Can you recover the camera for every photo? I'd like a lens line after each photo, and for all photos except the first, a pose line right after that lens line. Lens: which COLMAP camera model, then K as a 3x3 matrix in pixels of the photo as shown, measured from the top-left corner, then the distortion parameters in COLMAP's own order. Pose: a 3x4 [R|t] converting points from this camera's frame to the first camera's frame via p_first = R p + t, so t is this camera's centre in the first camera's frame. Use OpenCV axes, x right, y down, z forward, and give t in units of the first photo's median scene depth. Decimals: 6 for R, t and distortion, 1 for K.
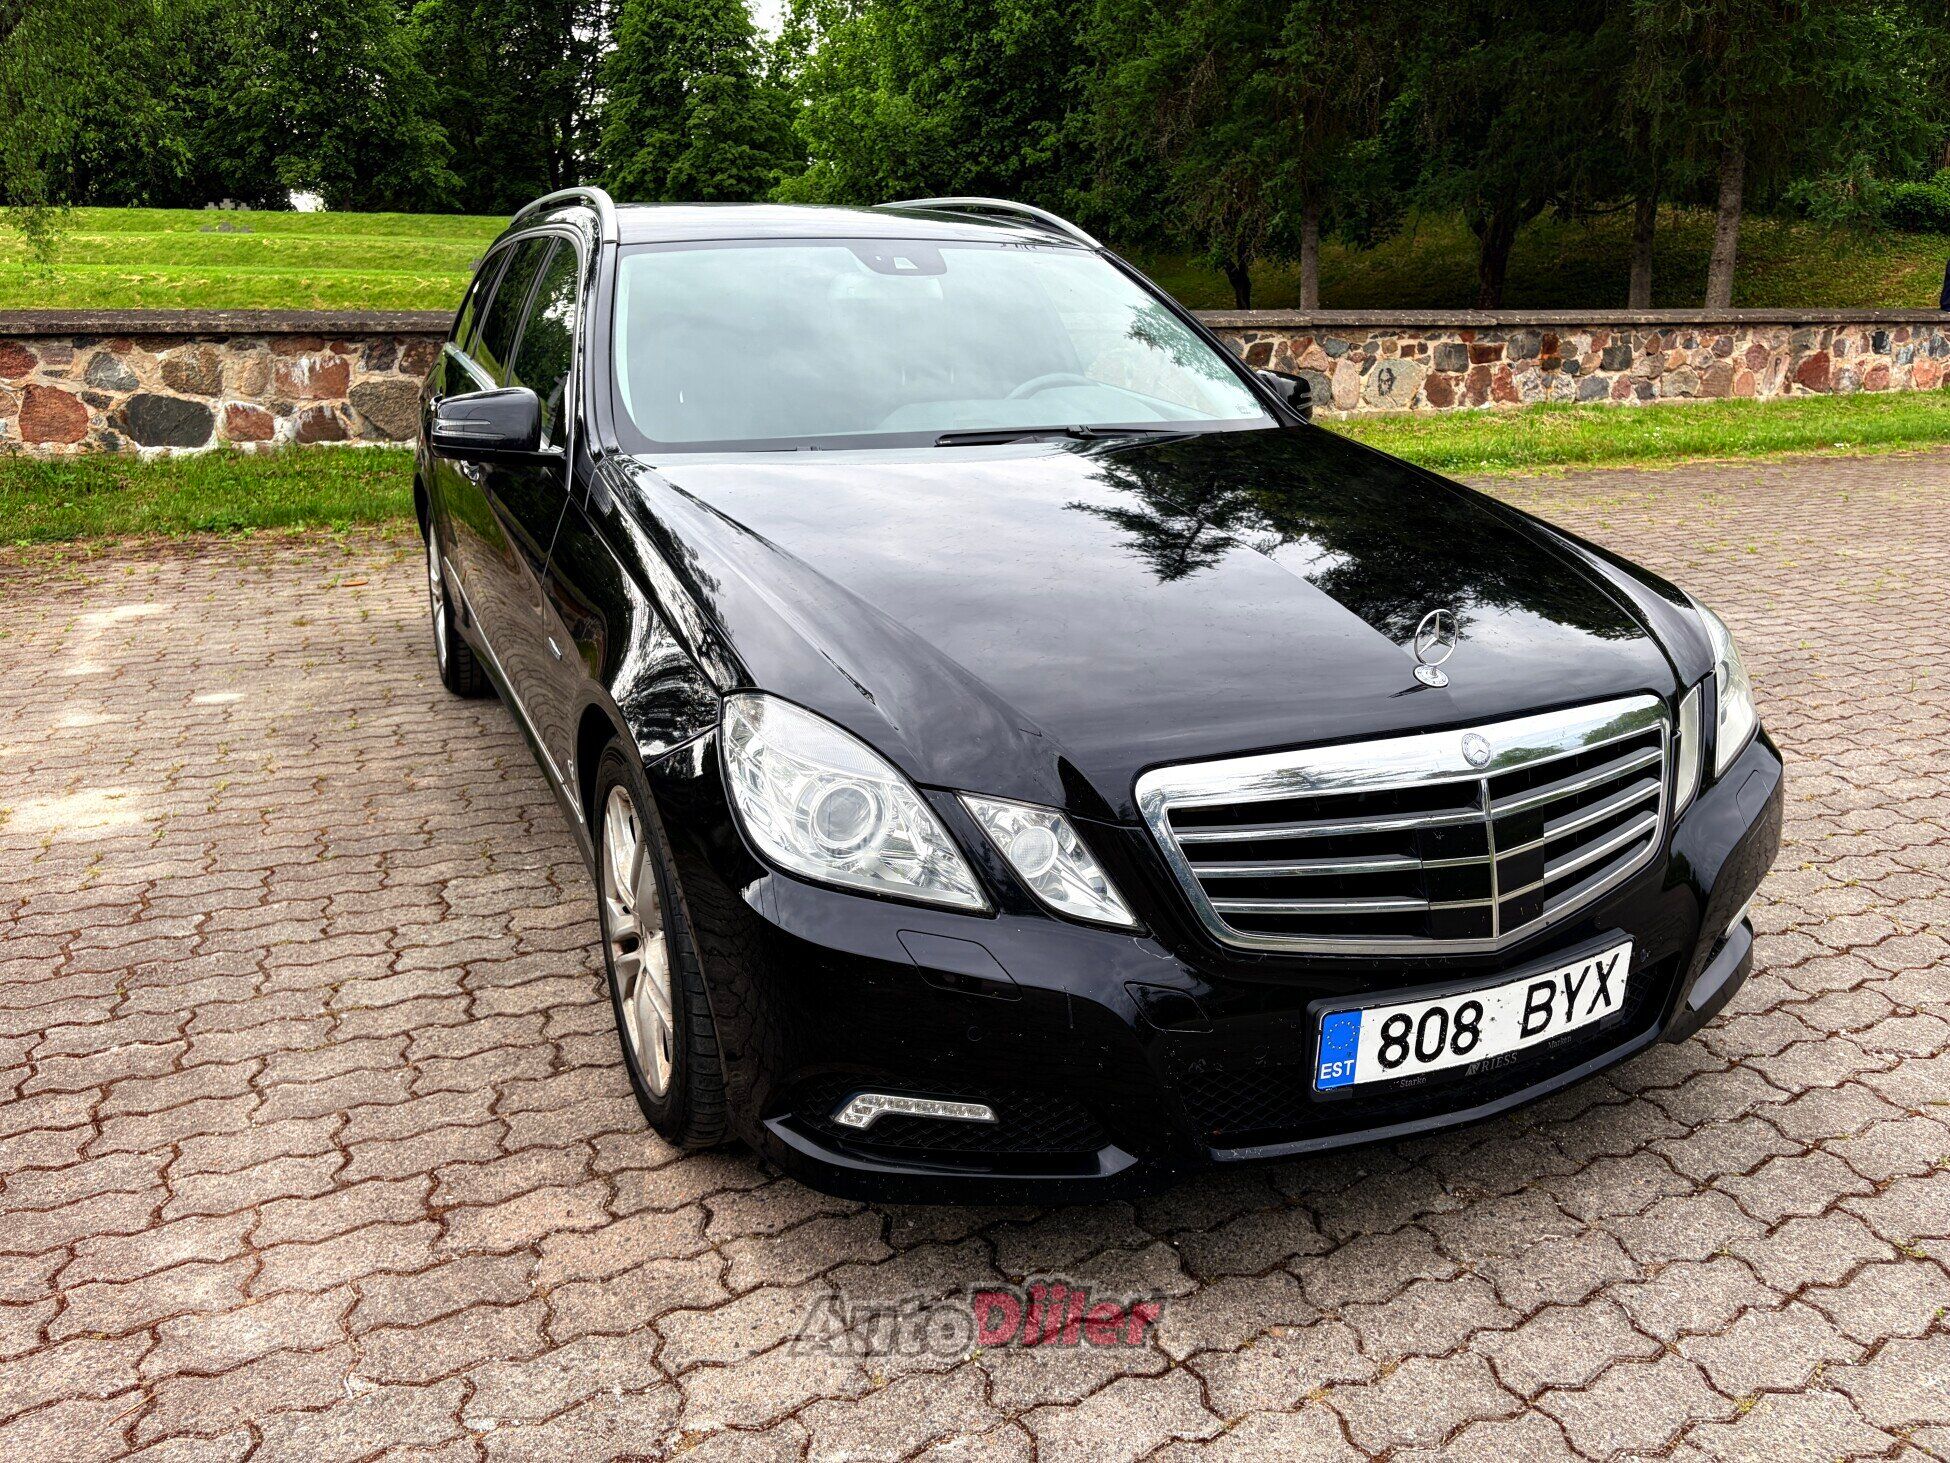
lens RADIAL K [[1489.3, 0, 975.0], [0, 1489.3, 731.5], [0, 0, 1]] dist [0.064692, -0.090316]
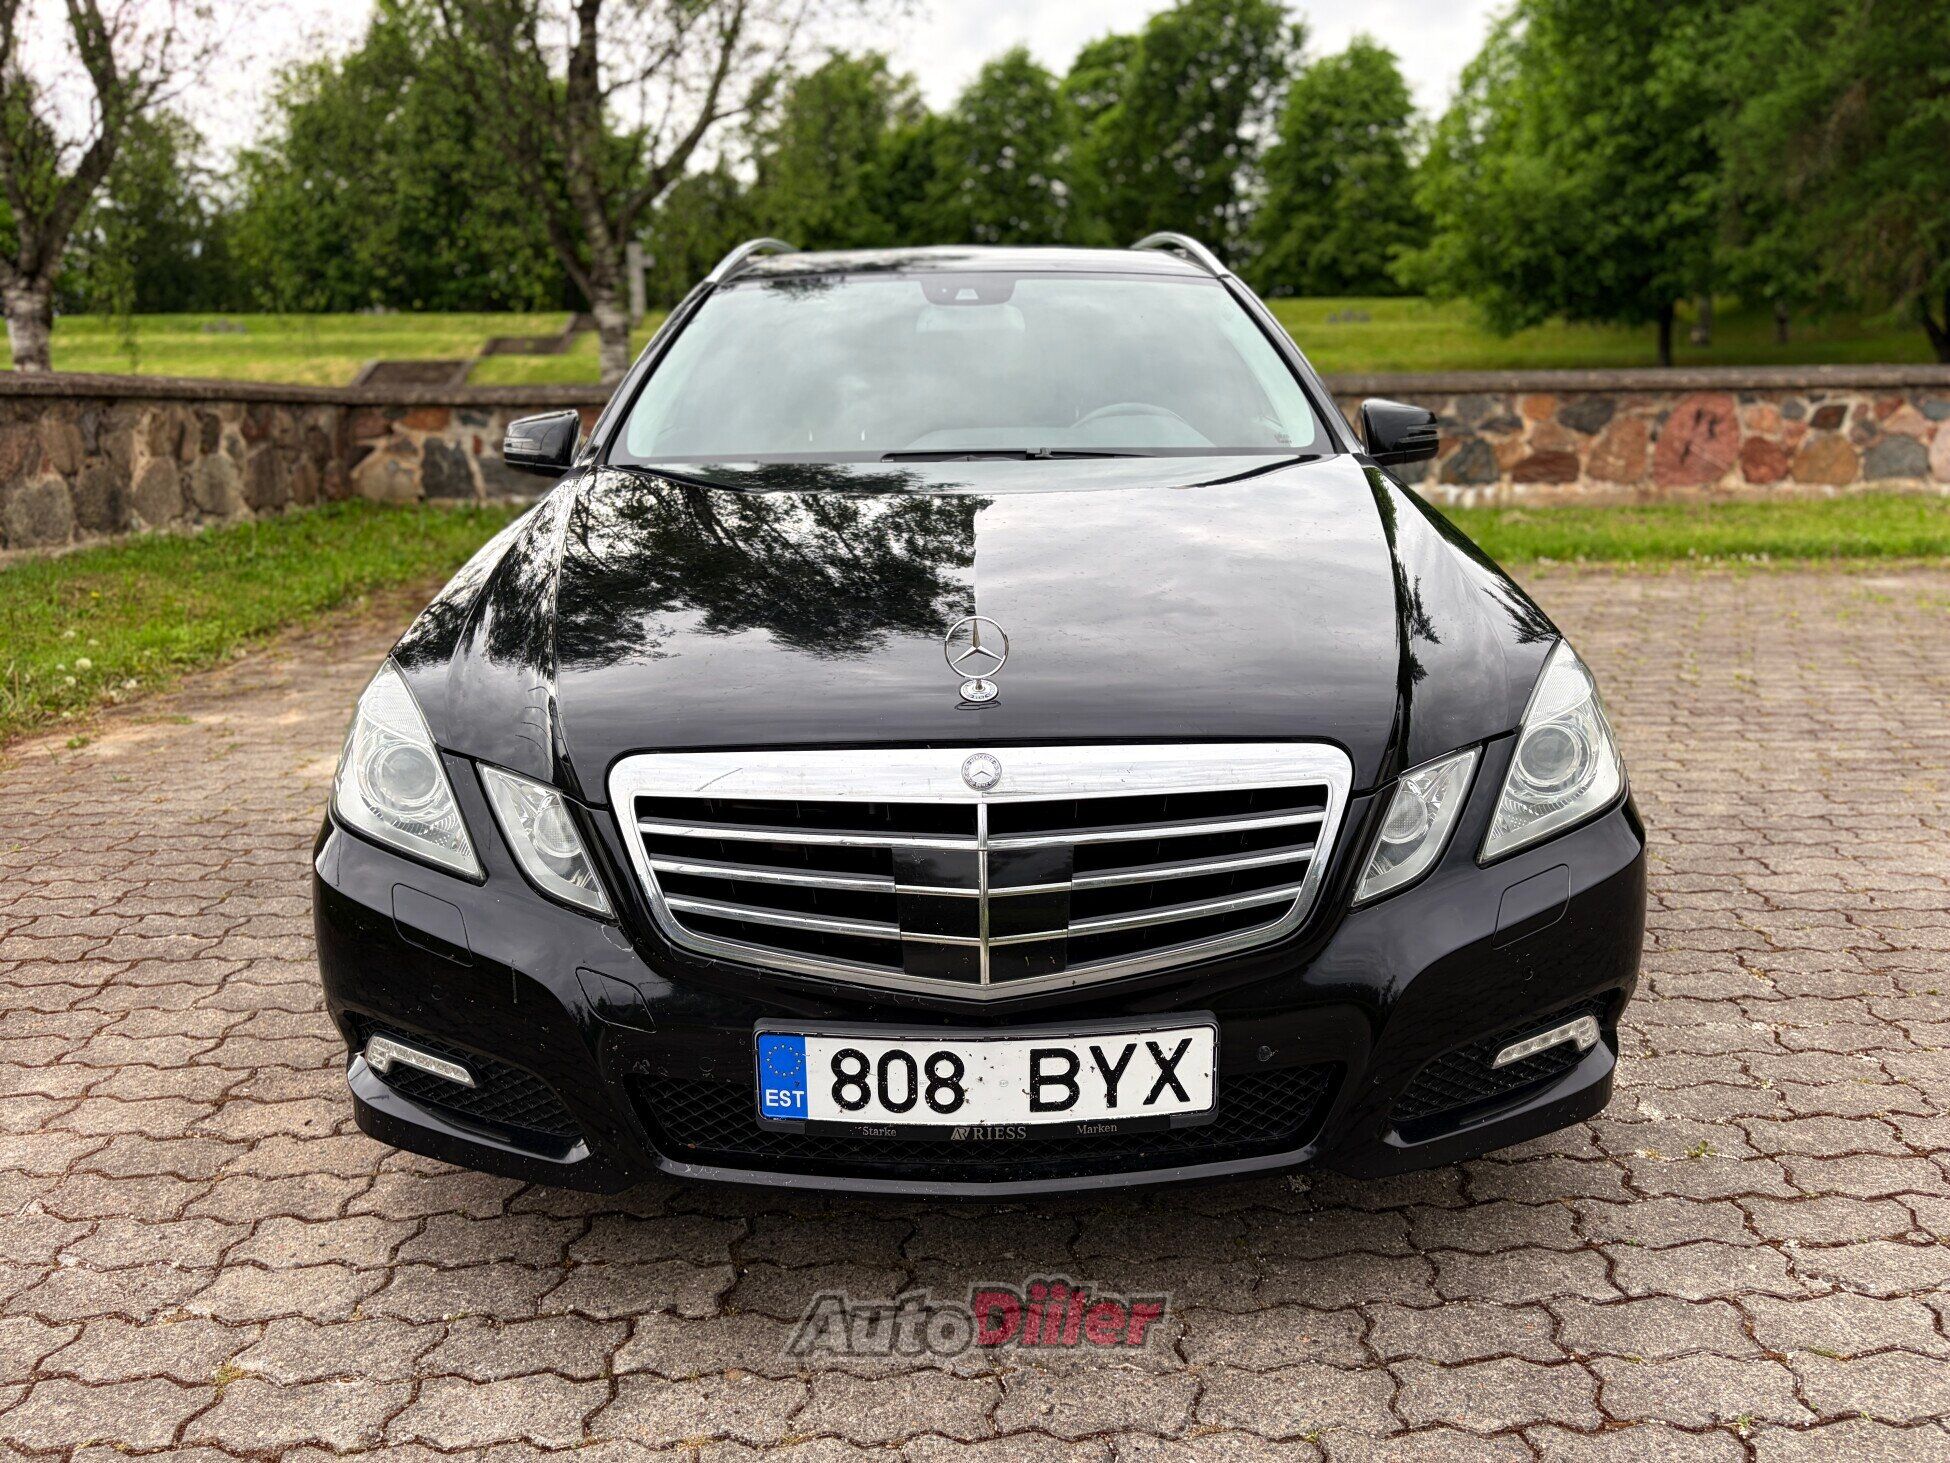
lens RADIAL K [[1500.0, 0, 975.0], [0, 1500.0, 731.5], [0, 0, 1]] dist [0.081020, -0.111387]
pose [[0.901688, 0.080276, -0.424871, 0.696683], [-0.104545, 0.993936, -0.034076, 0.019114], [0.419559, 0.075144, 0.904612, 0.182809]]
